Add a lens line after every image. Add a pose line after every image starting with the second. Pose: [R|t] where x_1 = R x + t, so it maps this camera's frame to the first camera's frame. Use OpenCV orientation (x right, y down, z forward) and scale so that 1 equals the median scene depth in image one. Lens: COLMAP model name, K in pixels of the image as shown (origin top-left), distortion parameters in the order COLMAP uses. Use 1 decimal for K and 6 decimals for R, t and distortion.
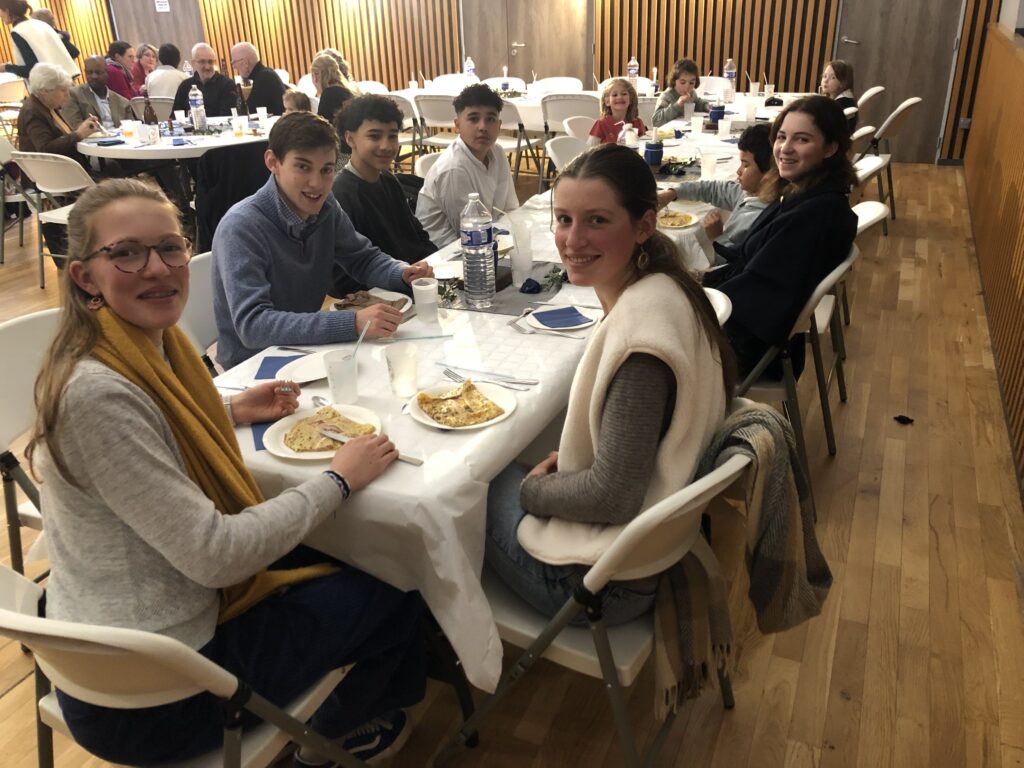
lens RADIAL K [[843.7, 0, 506.9], [0, 843.7, 392.6], [0, 0, 1]] dist [0.025570, -0.029824]
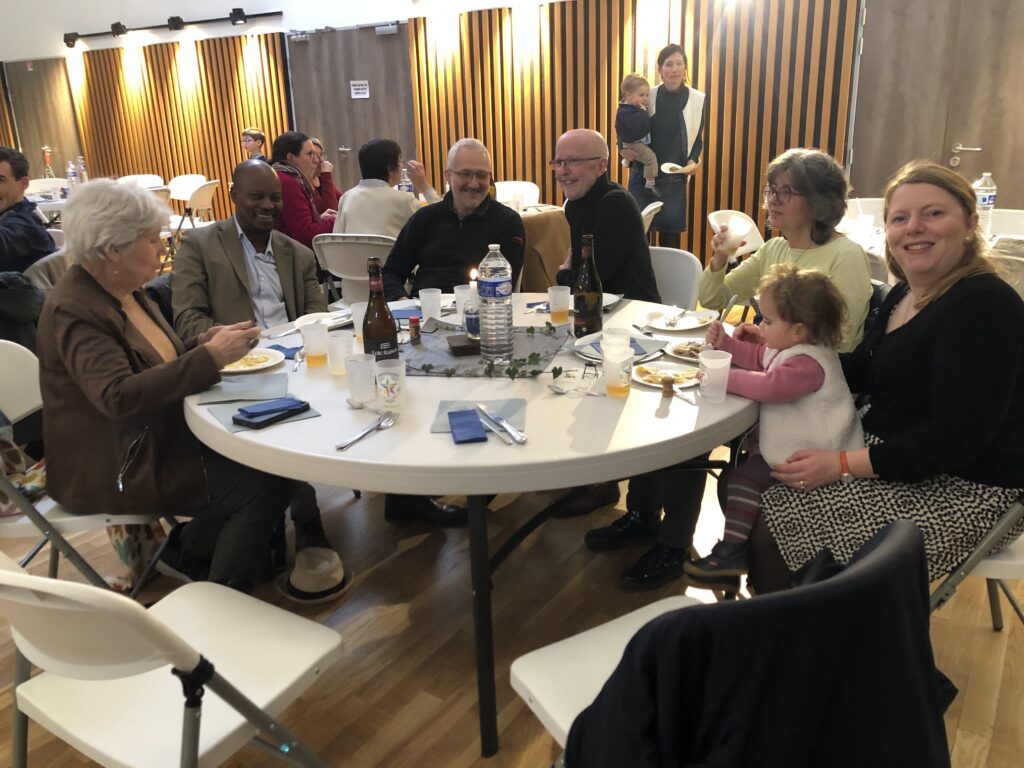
lens RADIAL K [[843.7, 0, 513.0], [0, 843.7, 381.9], [0, 0, 1]] dist [0.025570, -0.029824]
pose [[0.988101, 0.053477, -0.144212, -0.204982], [-0.070266, 0.990997, -0.113959, -0.176464], [0.136820, 0.122737, 0.982963, 0.437007]]
